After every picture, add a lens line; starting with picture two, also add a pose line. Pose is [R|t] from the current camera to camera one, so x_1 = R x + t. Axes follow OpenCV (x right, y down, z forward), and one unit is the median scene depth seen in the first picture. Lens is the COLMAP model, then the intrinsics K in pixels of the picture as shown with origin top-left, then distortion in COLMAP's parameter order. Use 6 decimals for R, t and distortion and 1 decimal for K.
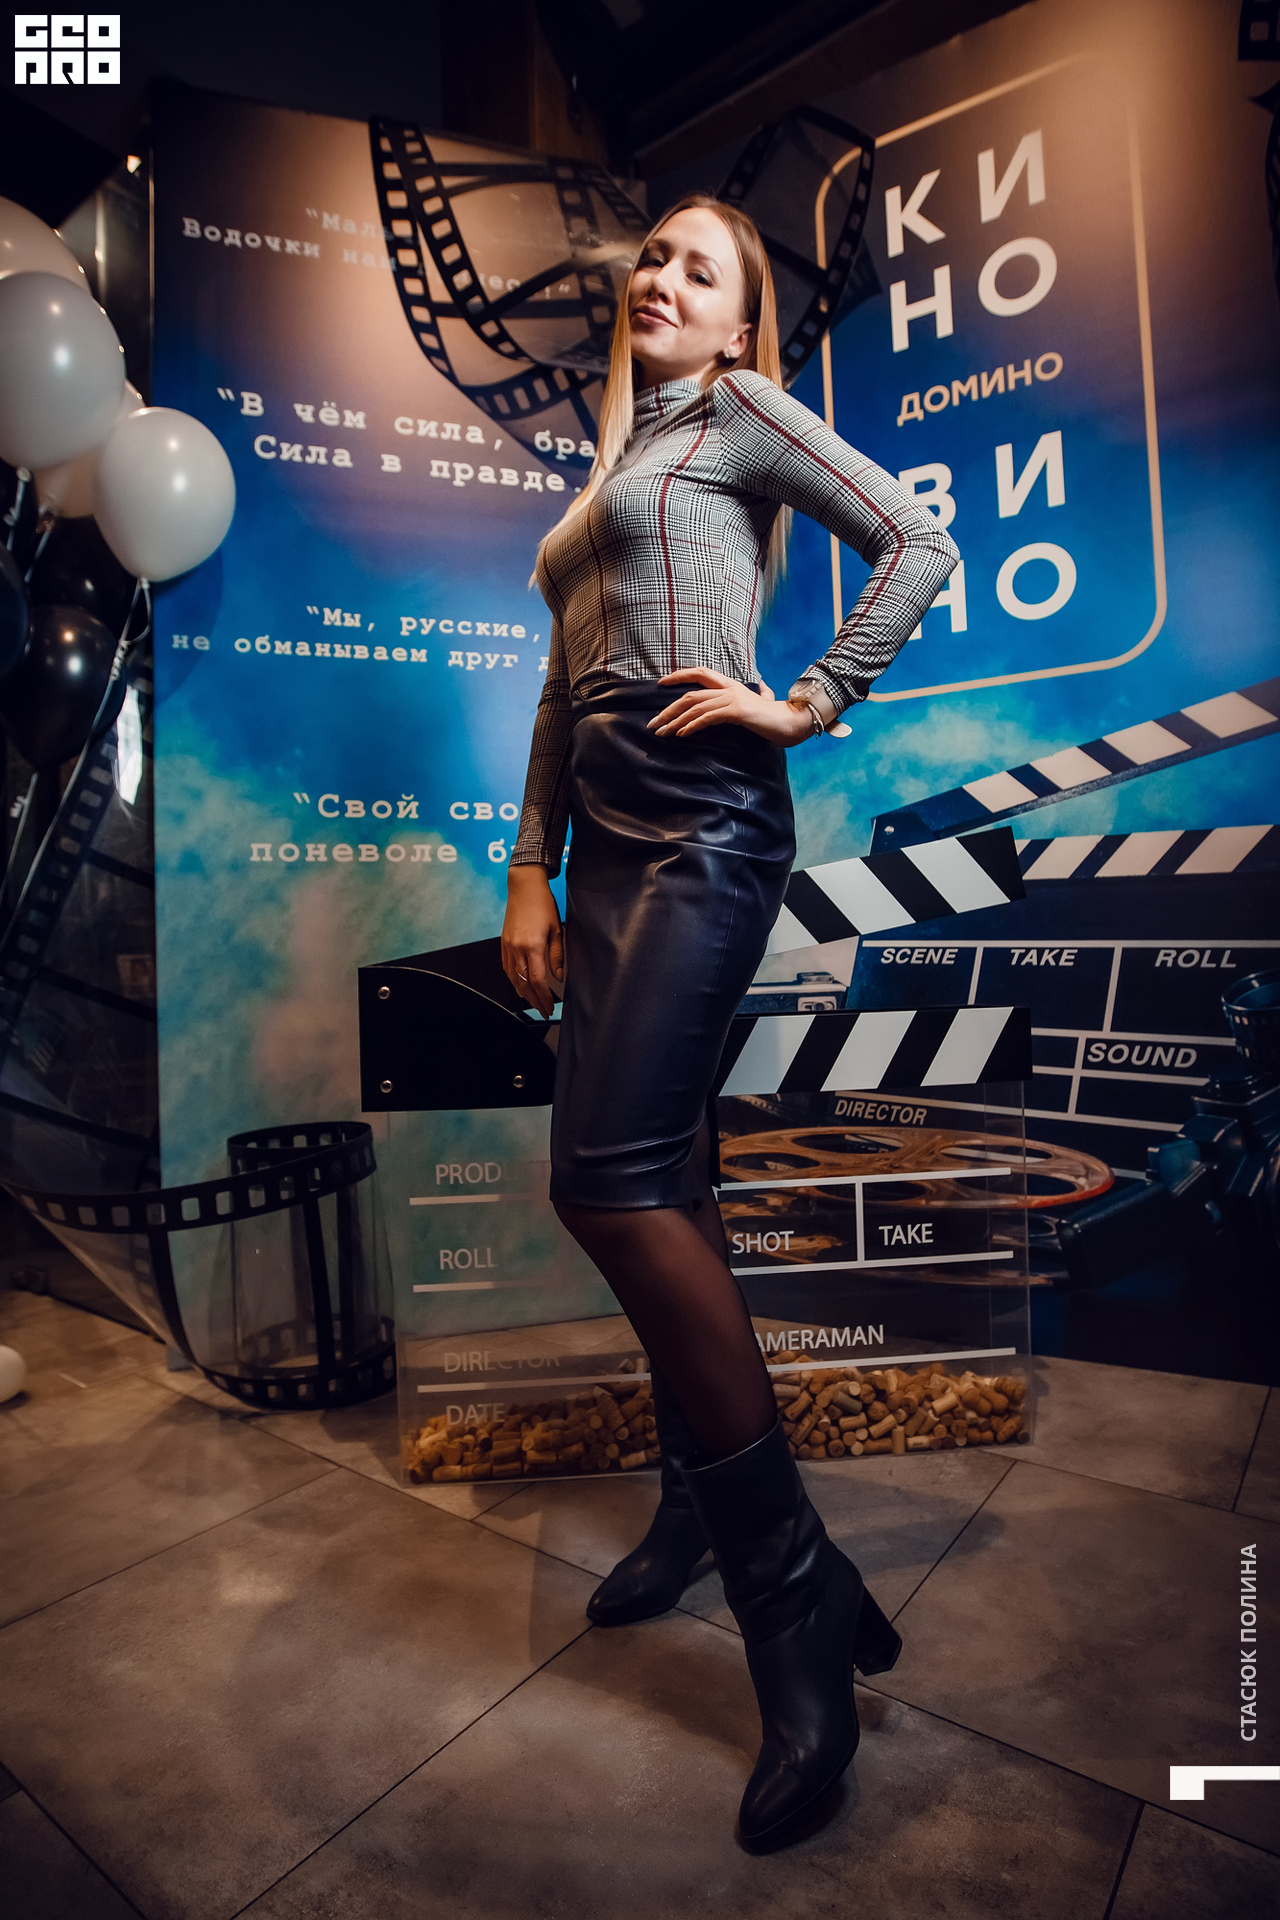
lens RADIAL K [[1032.7, 0, 660.6], [0, 1032.7, 948.0], [0, 0, 1]] dist [-0.060608, 0.030553]
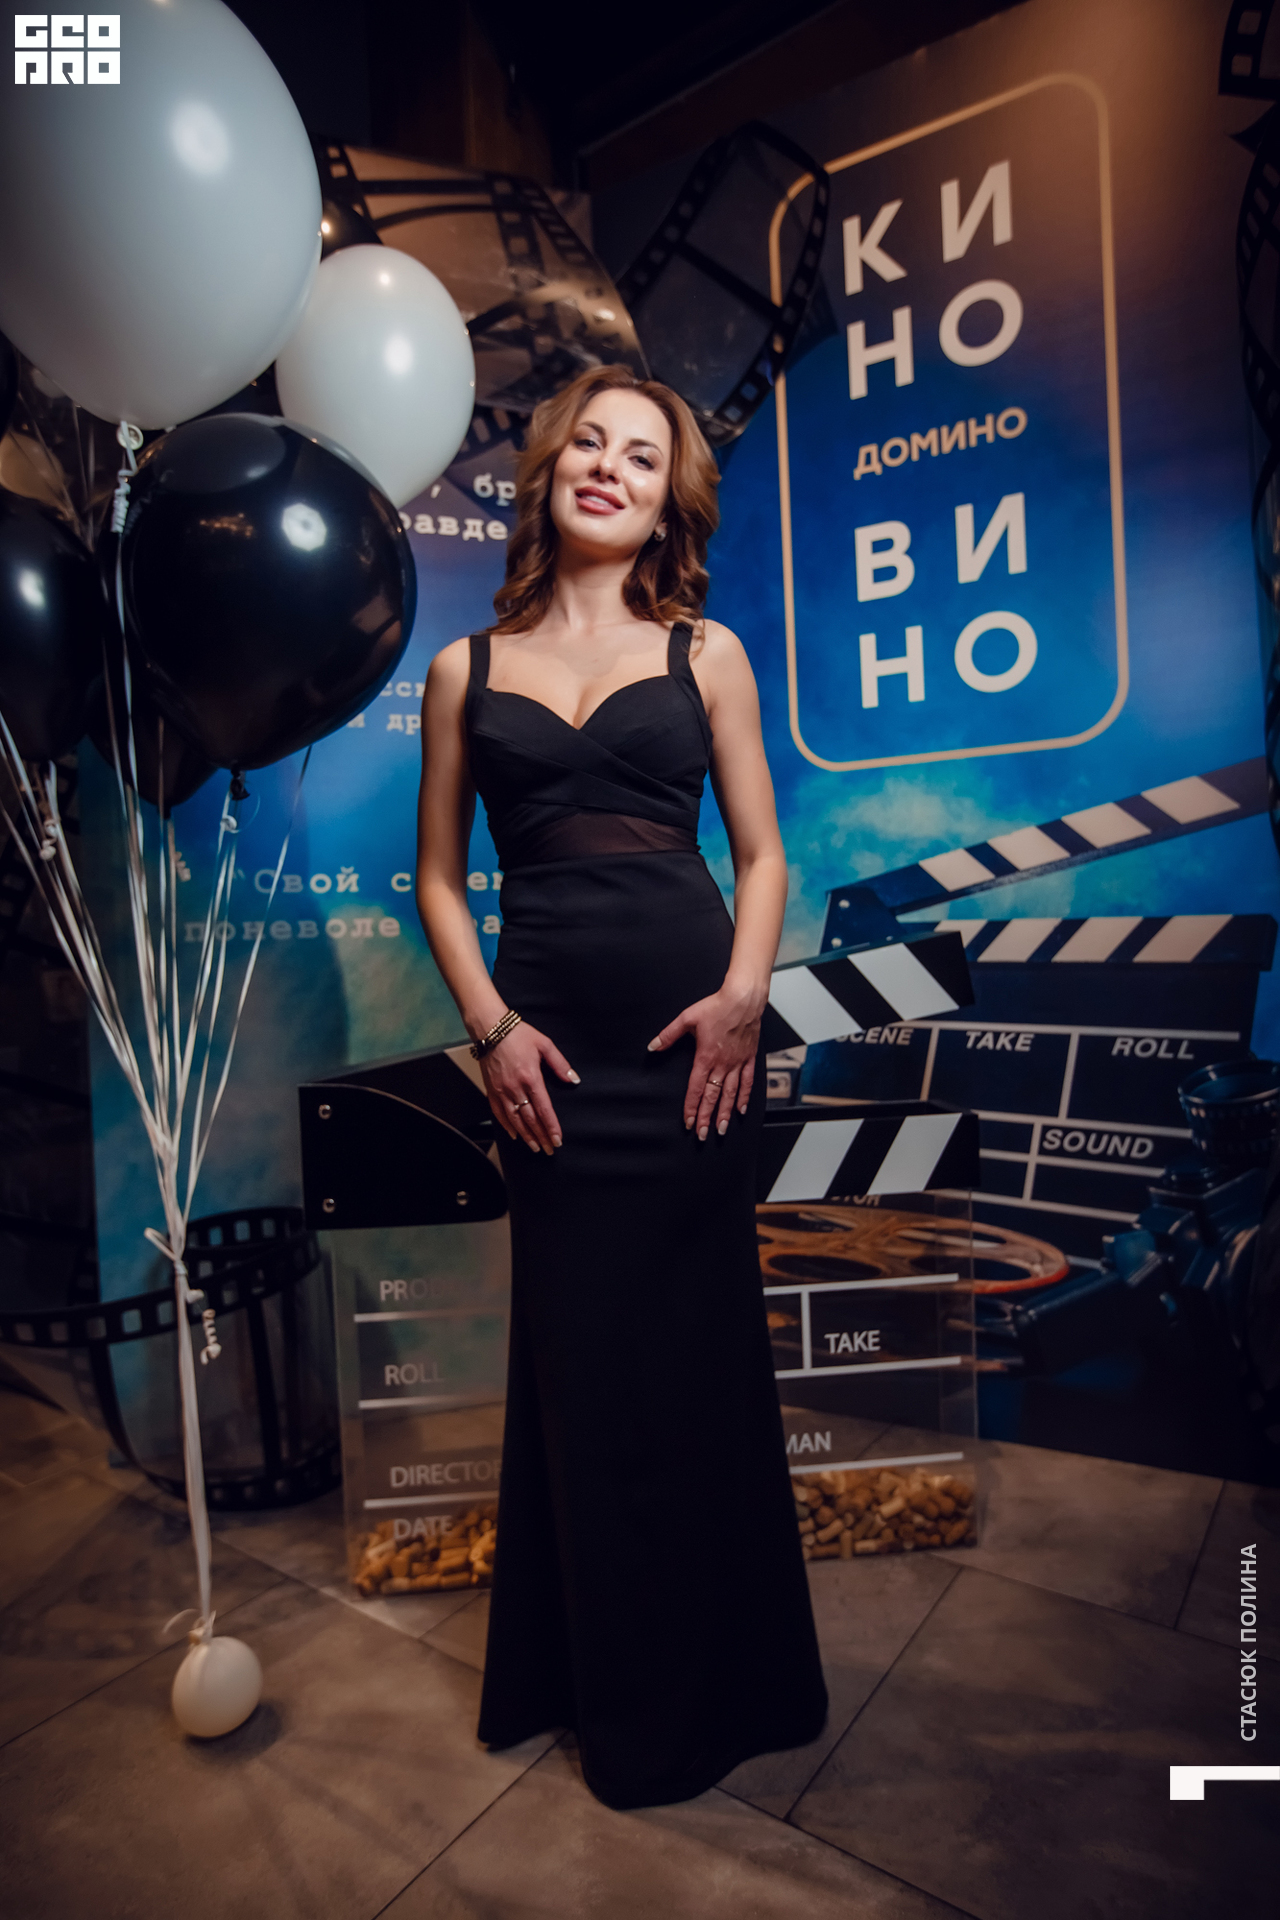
lens RADIAL K [[1105.6, 0, 639.8], [0, 1105.6, 964.3], [0, 0, 1]] dist [-0.046198, 0.046206]
pose [[0.999905, -0.006983, 0.011863, 0.017598], [0.006541, 0.999298, 0.036881, -0.105602], [-0.012112, -0.036800, 0.999249, -0.045169]]
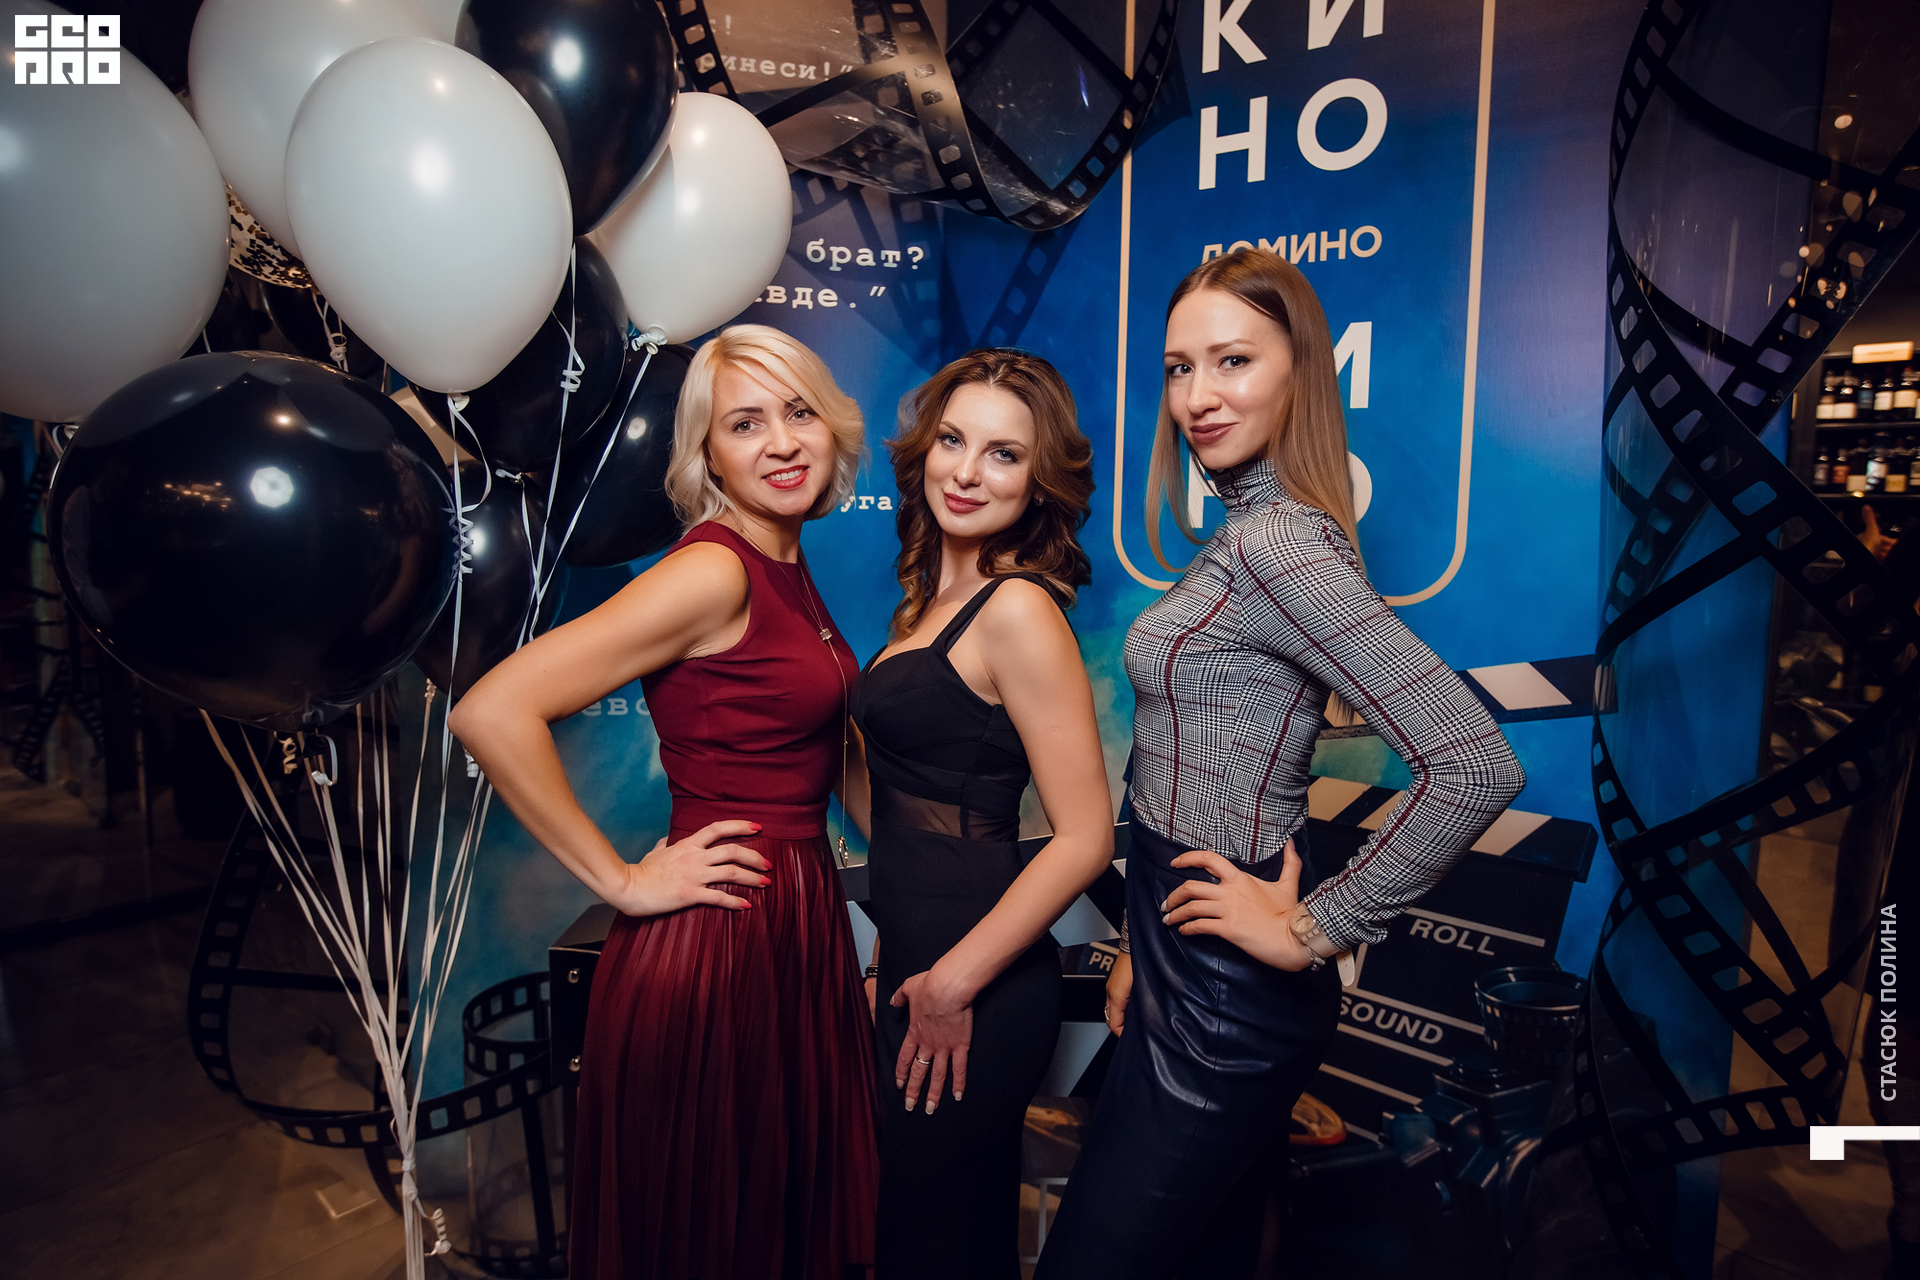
lens RADIAL K [[1064.7, 0, 977.5], [0, 1064.7, 609.6], [0, 0, 1]] dist [-0.053685, 0.040605]
pose [[0.995309, 0.059383, -0.076379, 0.141153], [-0.049968, 0.991545, 0.119758, -0.354279], [0.082845, -0.115380, 0.989861, 0.047546]]
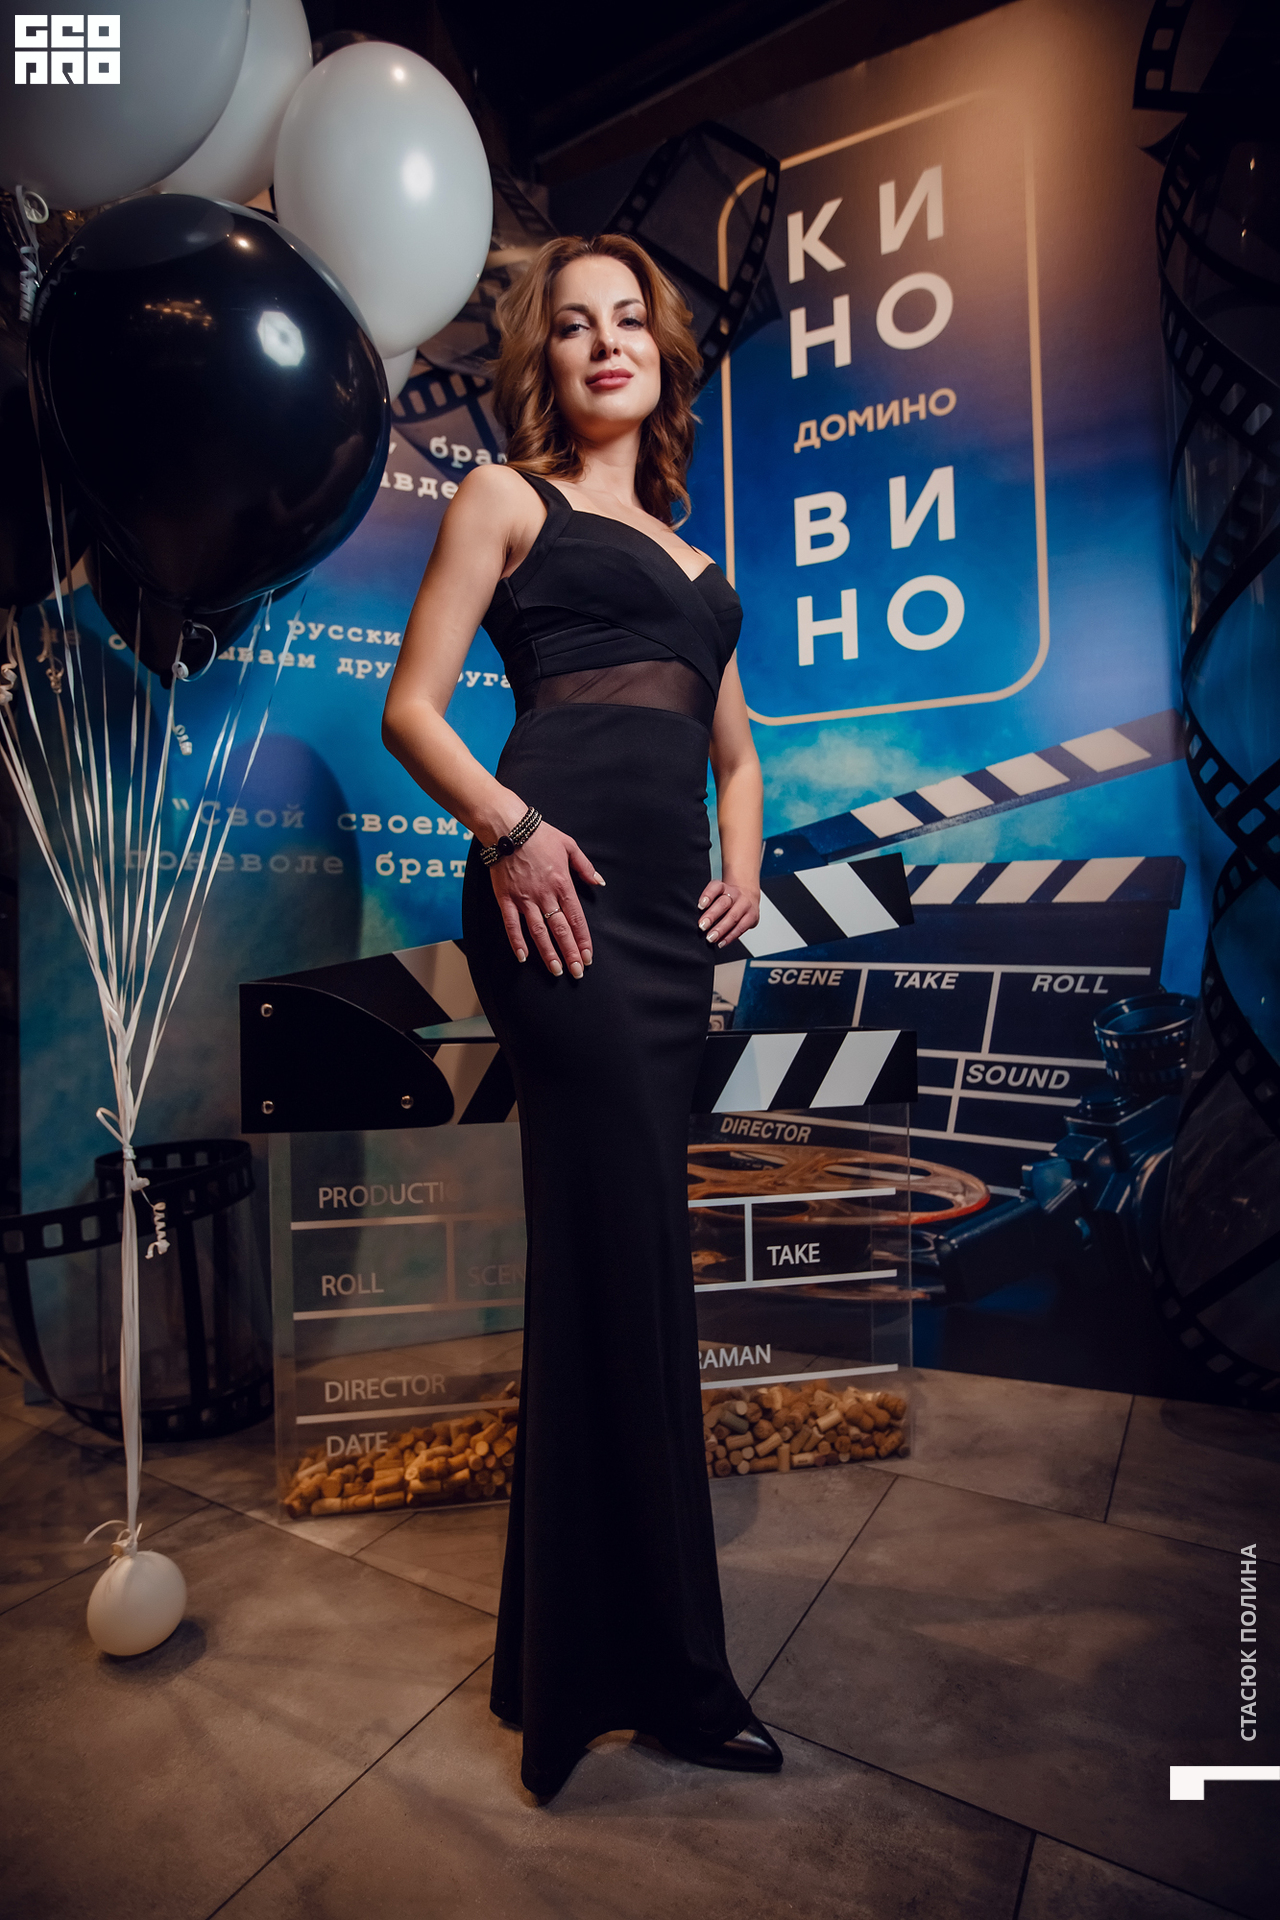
lens RADIAL K [[1009.2, 0, 637.0], [0, 1009.2, 965.2], [0, 0, 1]] dist [-0.050329, 0.035021]
pose [[0.995413, 0.014675, 0.094539, -0.009921], [-0.015269, 0.999868, 0.005559, -0.007267], [-0.094445, -0.006977, 0.995506, 0.024514]]
